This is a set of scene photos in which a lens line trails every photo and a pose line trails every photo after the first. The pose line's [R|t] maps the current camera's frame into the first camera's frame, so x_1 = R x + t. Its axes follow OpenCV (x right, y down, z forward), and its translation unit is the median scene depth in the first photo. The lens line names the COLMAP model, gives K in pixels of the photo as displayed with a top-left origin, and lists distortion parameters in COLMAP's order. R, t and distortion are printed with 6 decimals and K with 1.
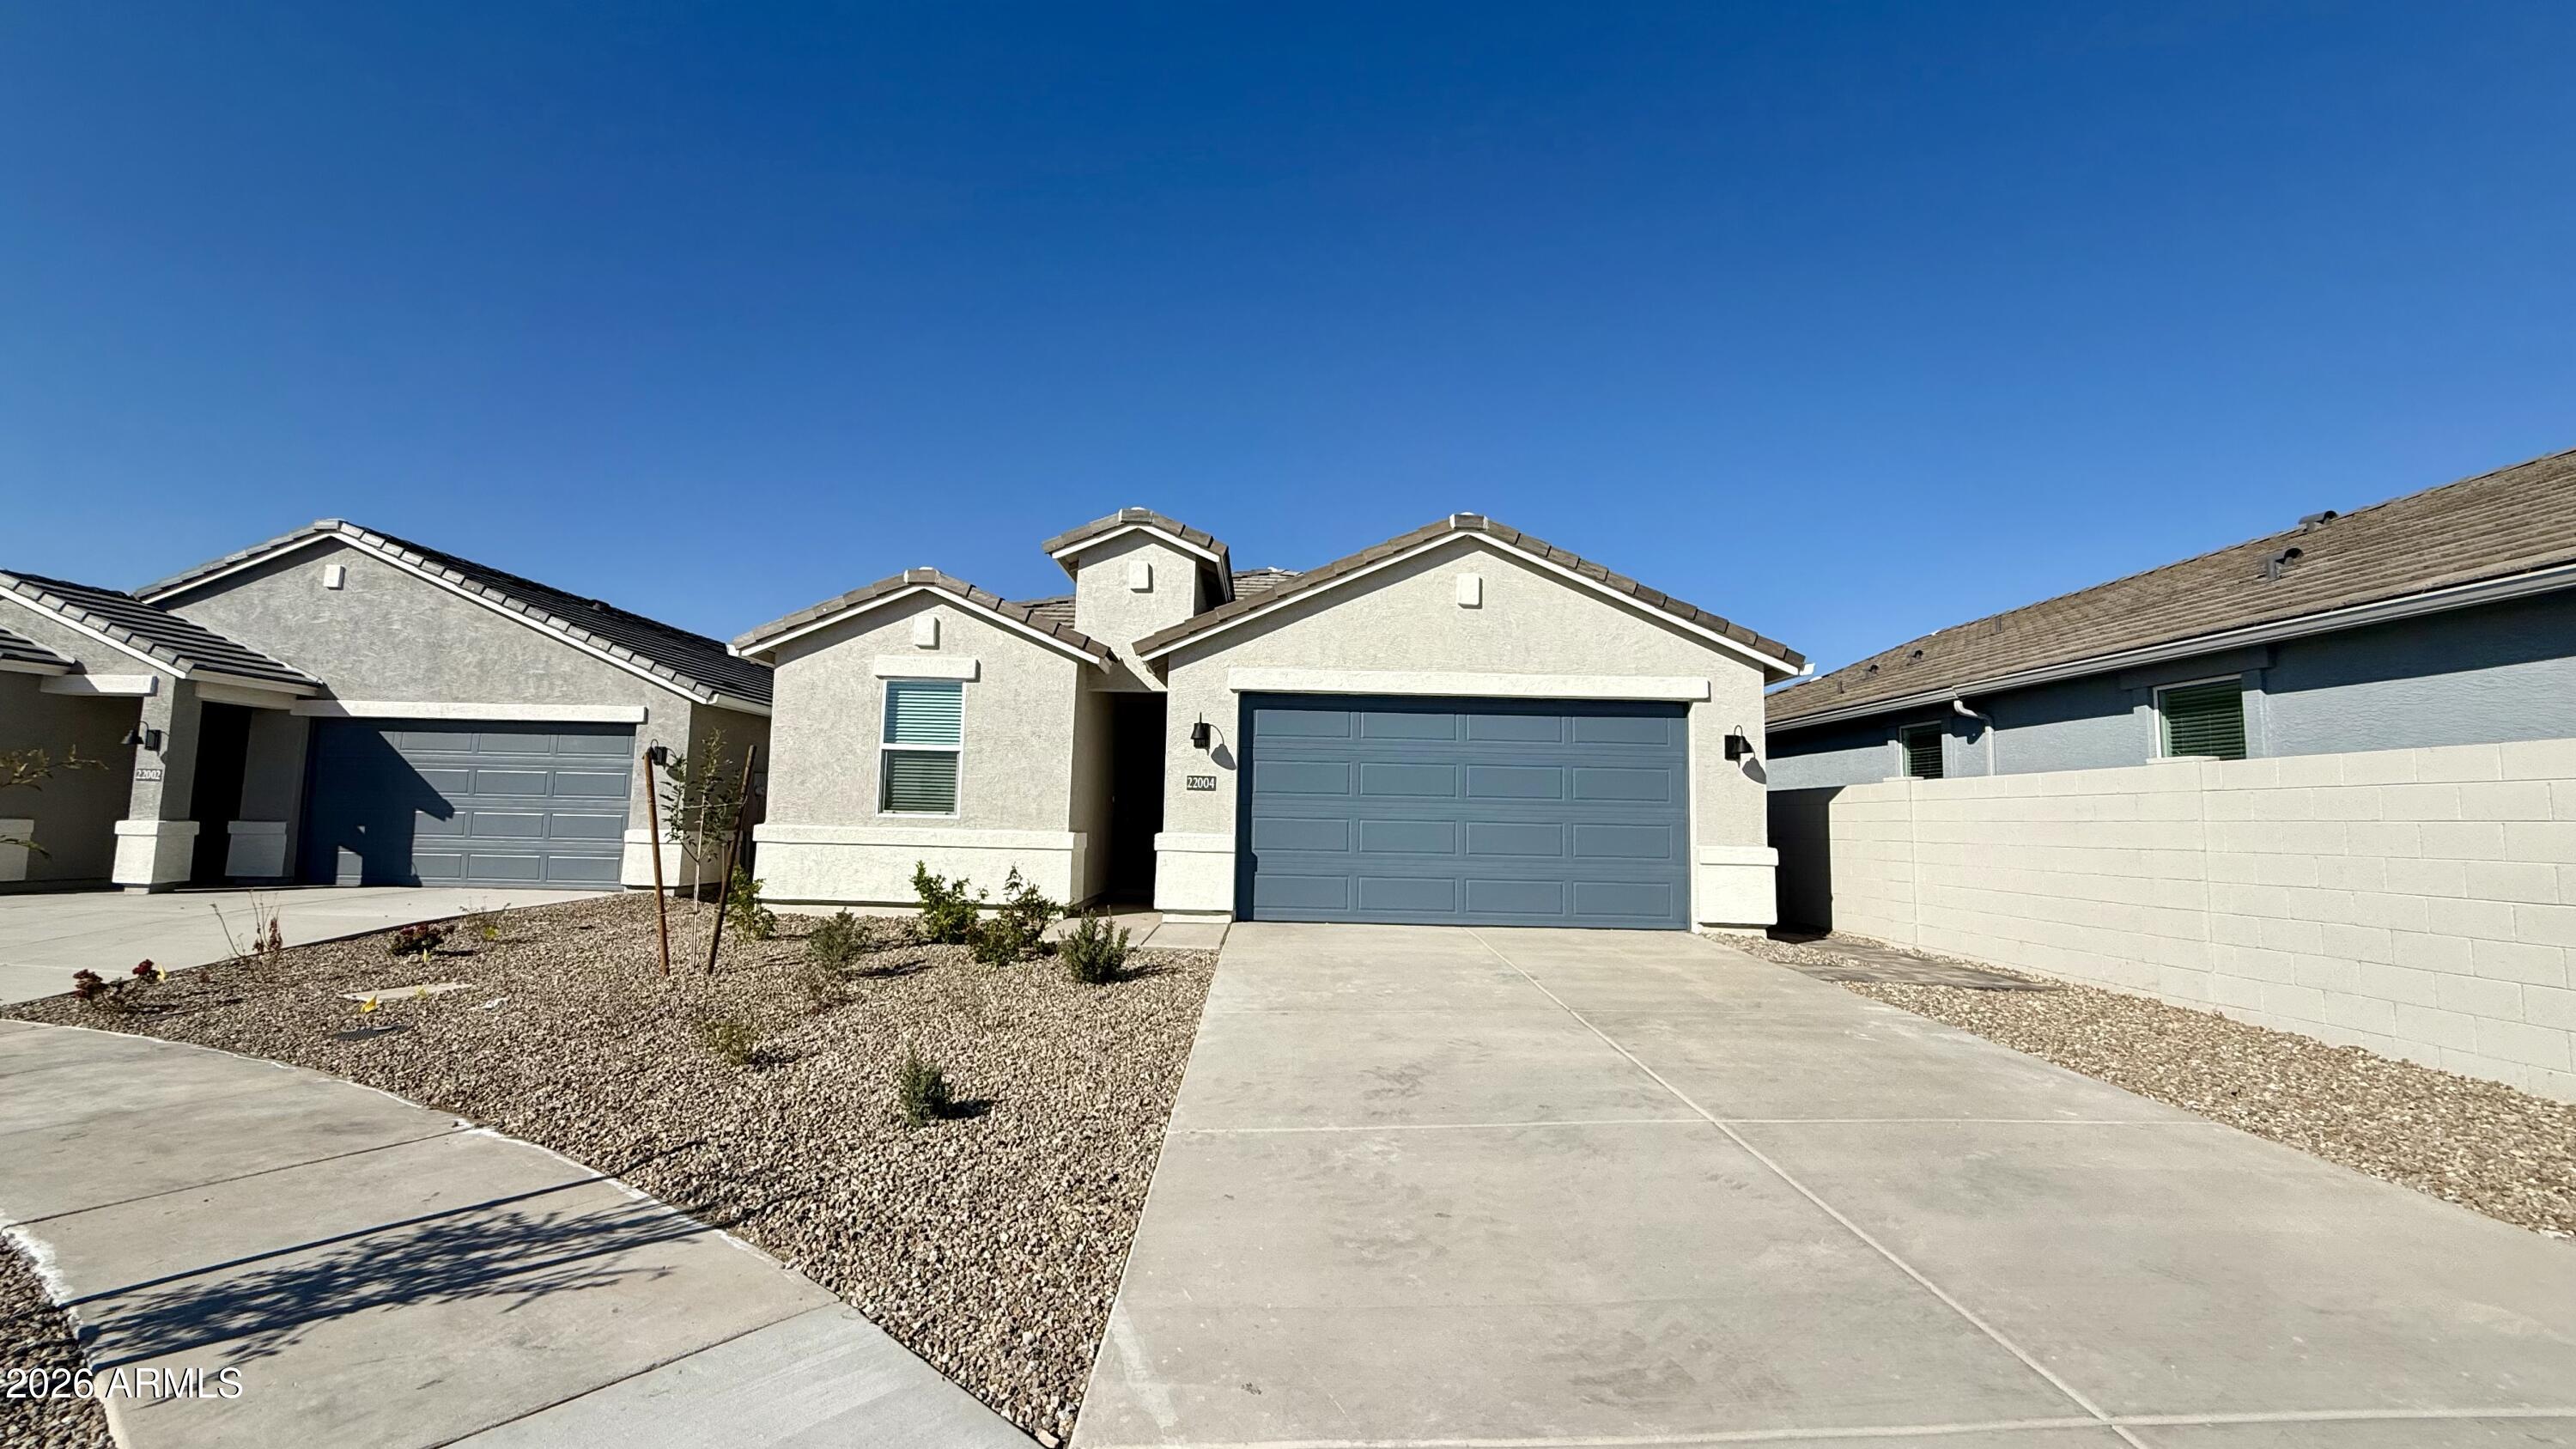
lens RADIAL K [[1028.8, 0, 1282.2], [0, 1028.8, 720.4], [0, 0, 1]] dist [0.000291, -0.000001]
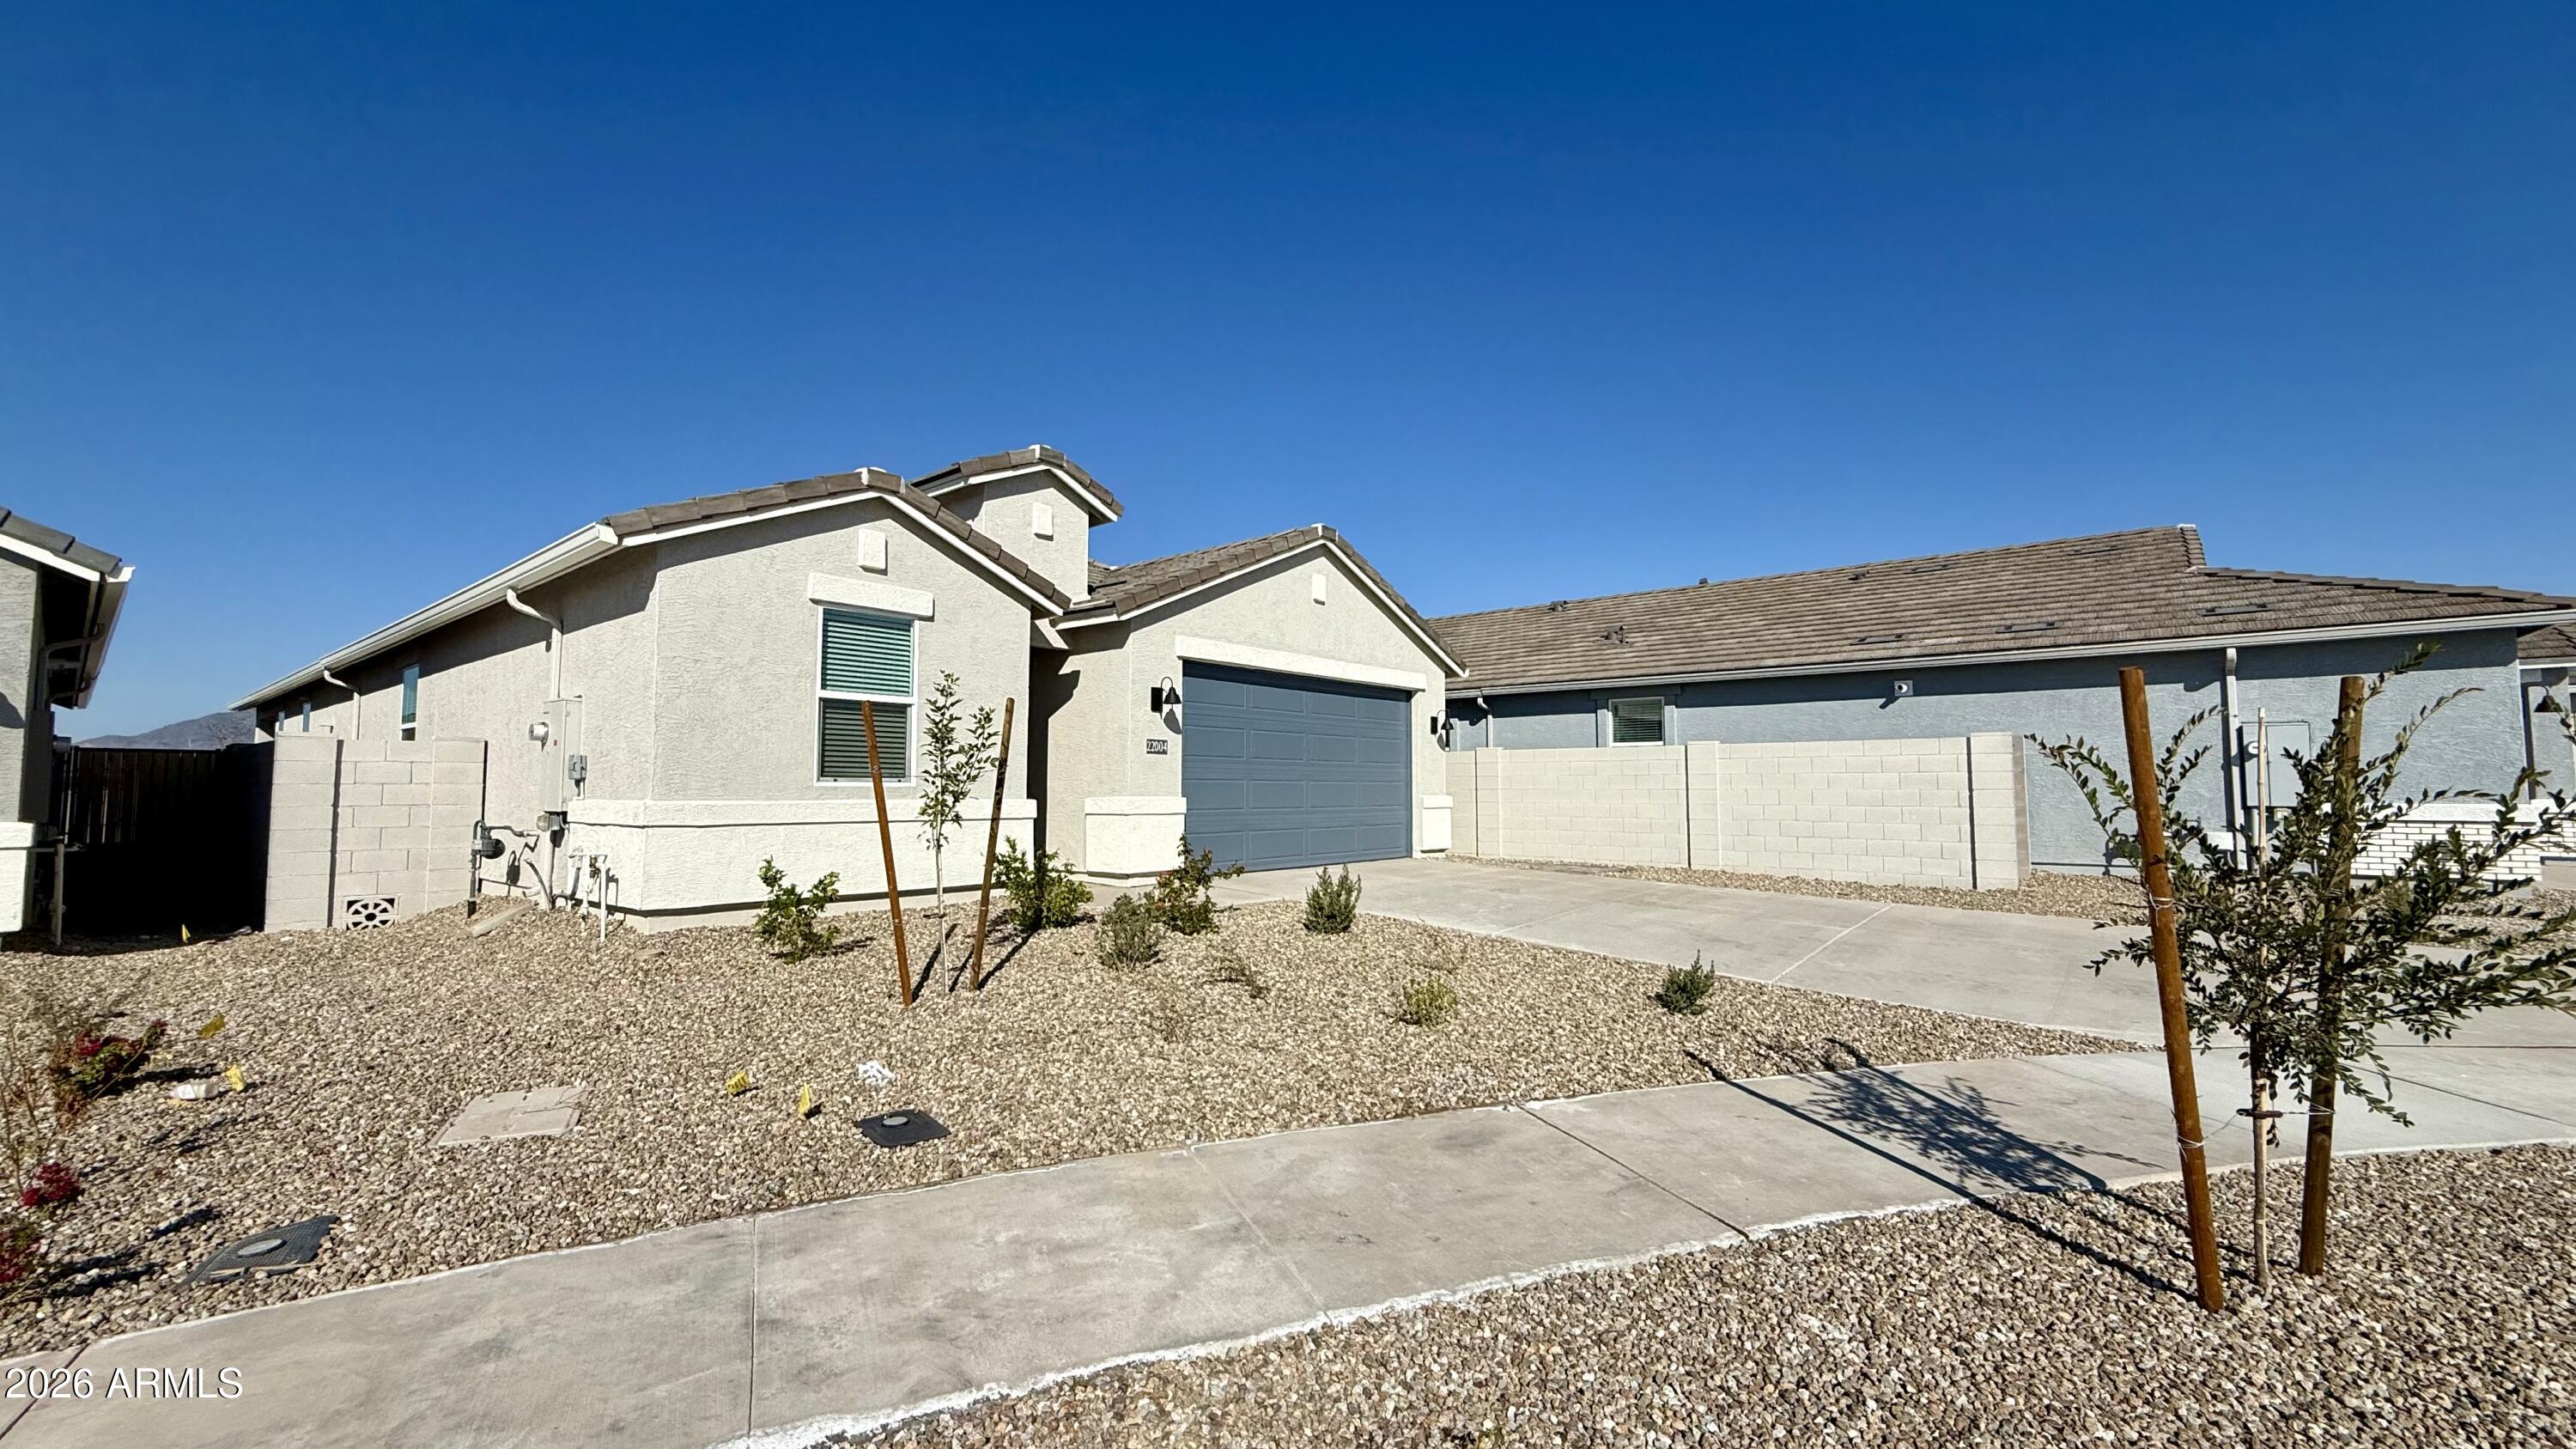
lens RADIAL K [[1028.8, 0, 1282.6], [0, 1028.8, 718.7], [0, 0, 1]] dist [0.000291, -0.000001]
pose [[0.638445, 0.031343, 0.769029, -0.758647], [-0.061012, 0.998087, 0.009972, 0.015516], [-0.767246, -0.053286, 0.639136, 0.256115]]
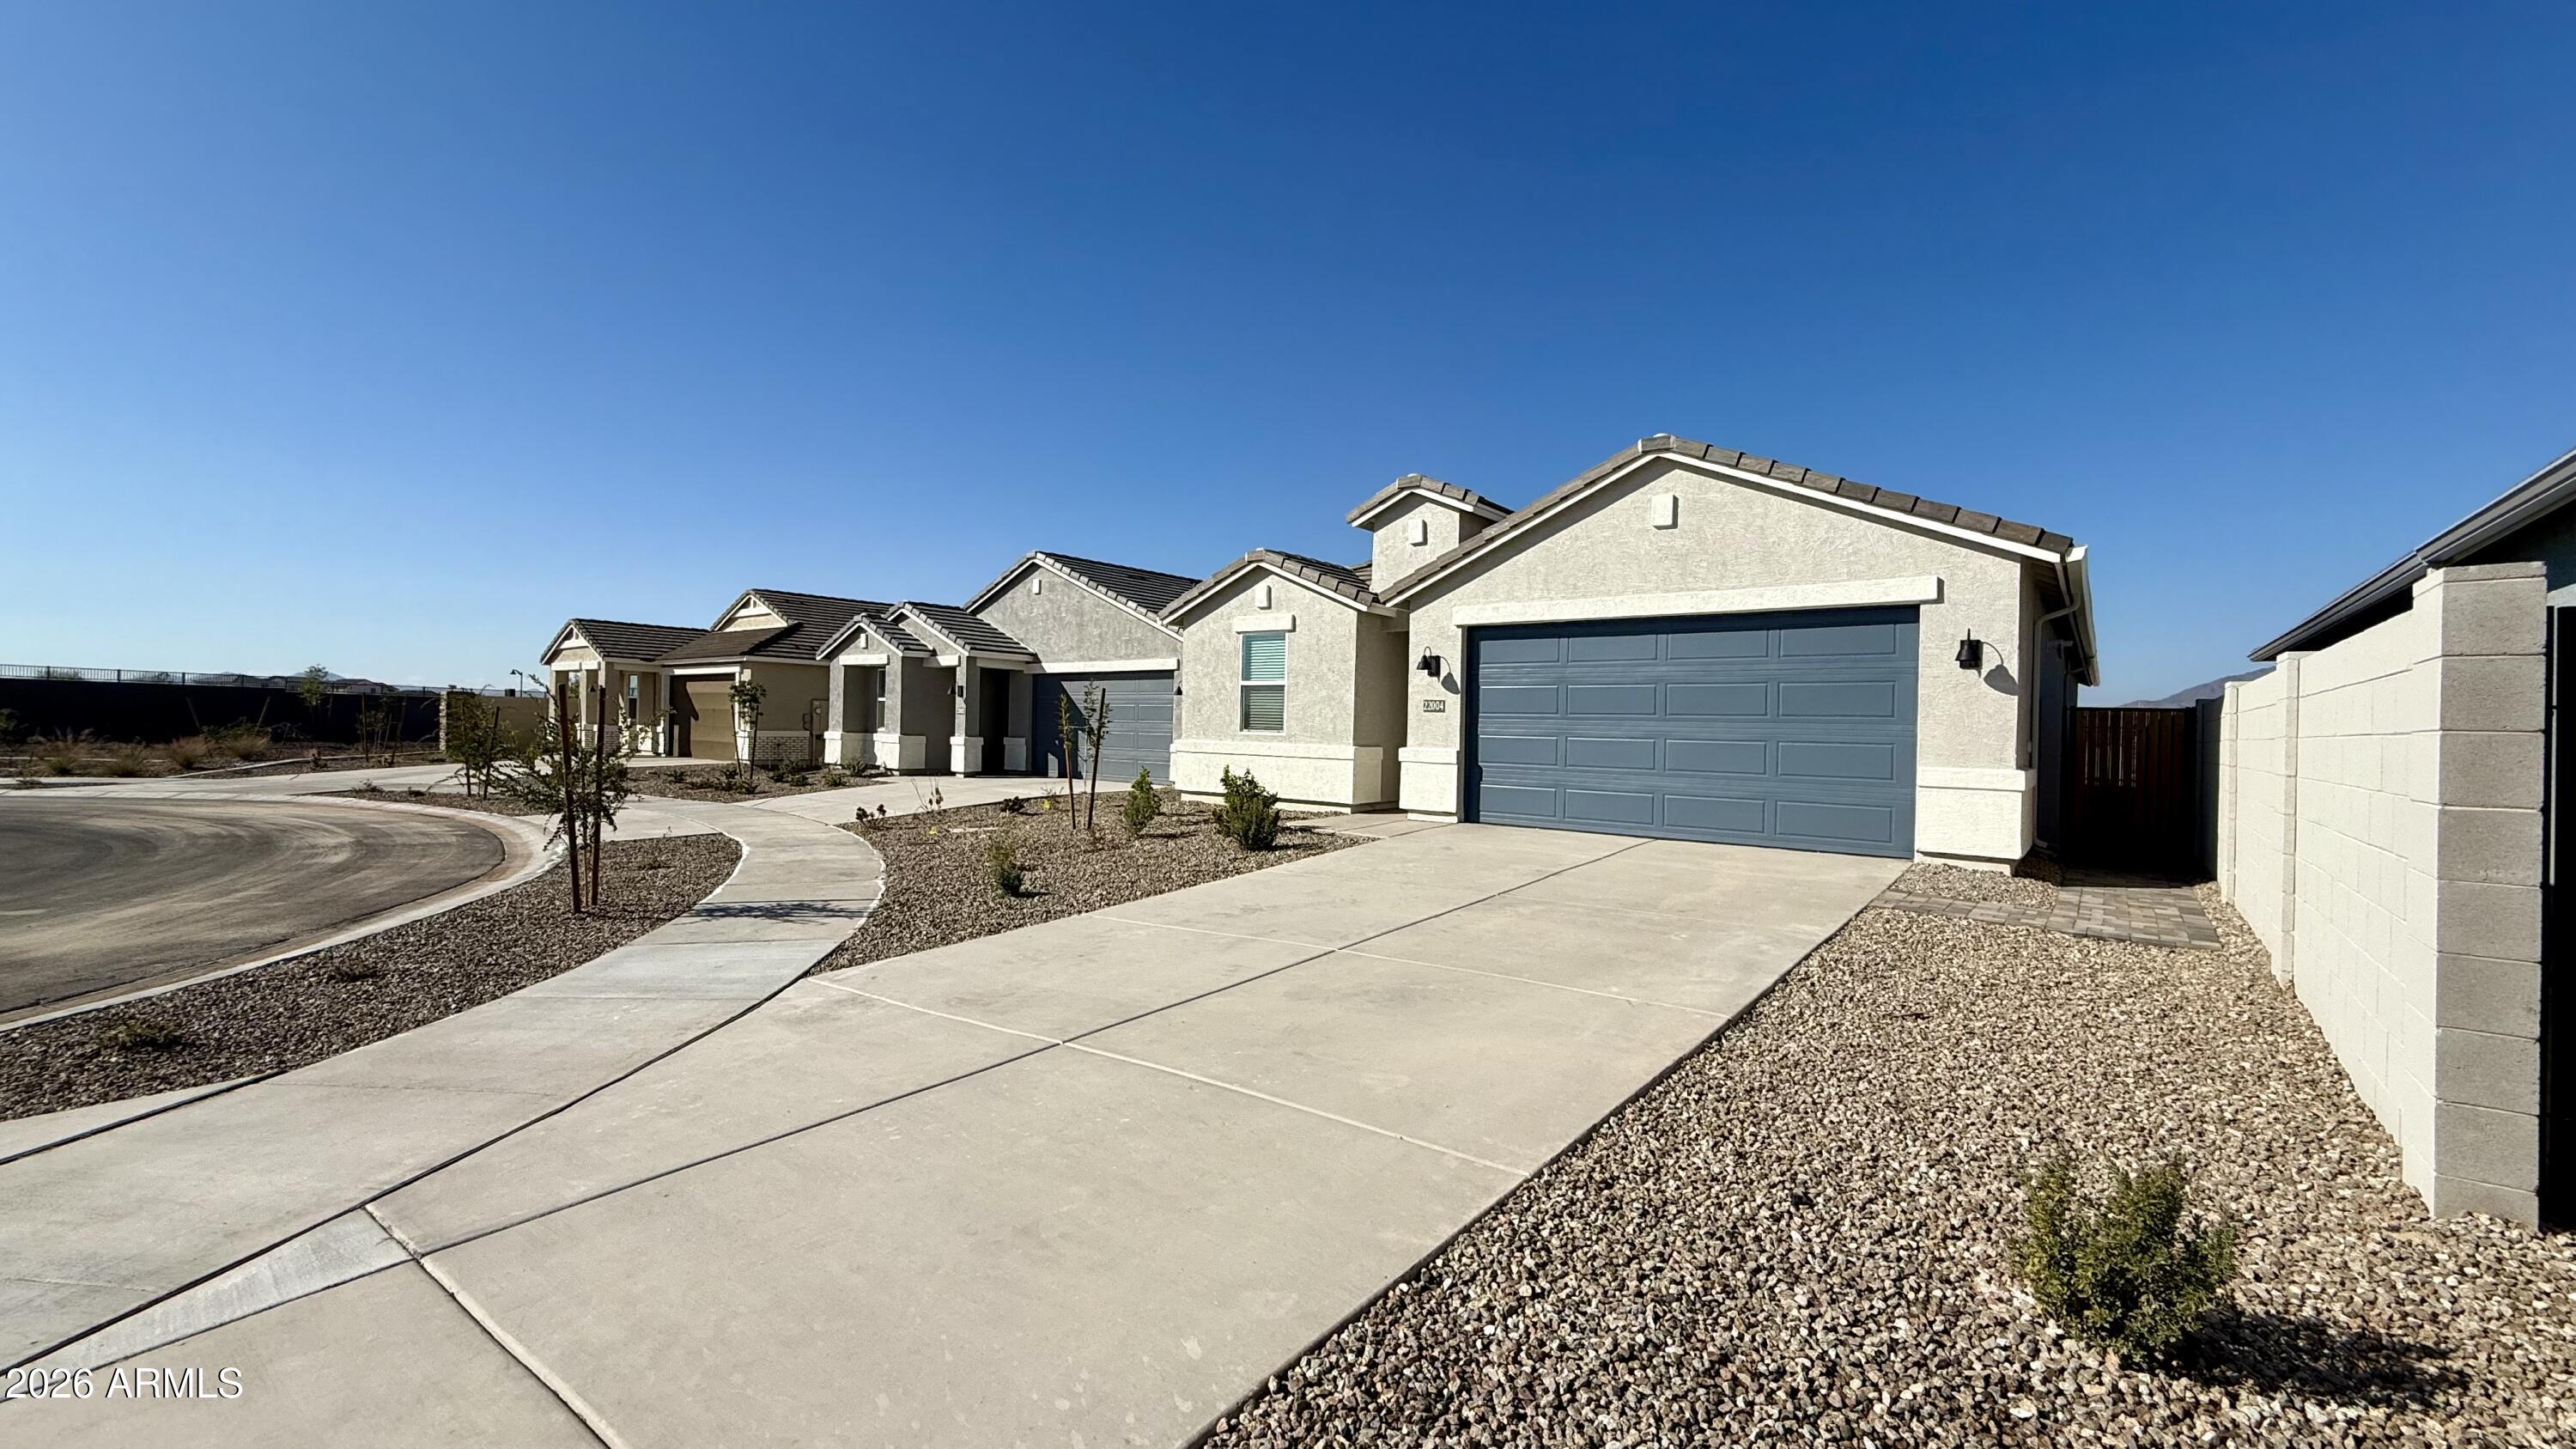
lens RADIAL K [[1028.8, 0, 1285.5], [0, 1028.8, 724.8], [0, 0, 1]] dist [0.000291, -0.000001]
pose [[0.780154, -0.005654, -0.625562, 0.520557], [0.054426, 0.996781, 0.058866, 0.003065], [0.623216, -0.079971, 0.777950, -0.035848]]
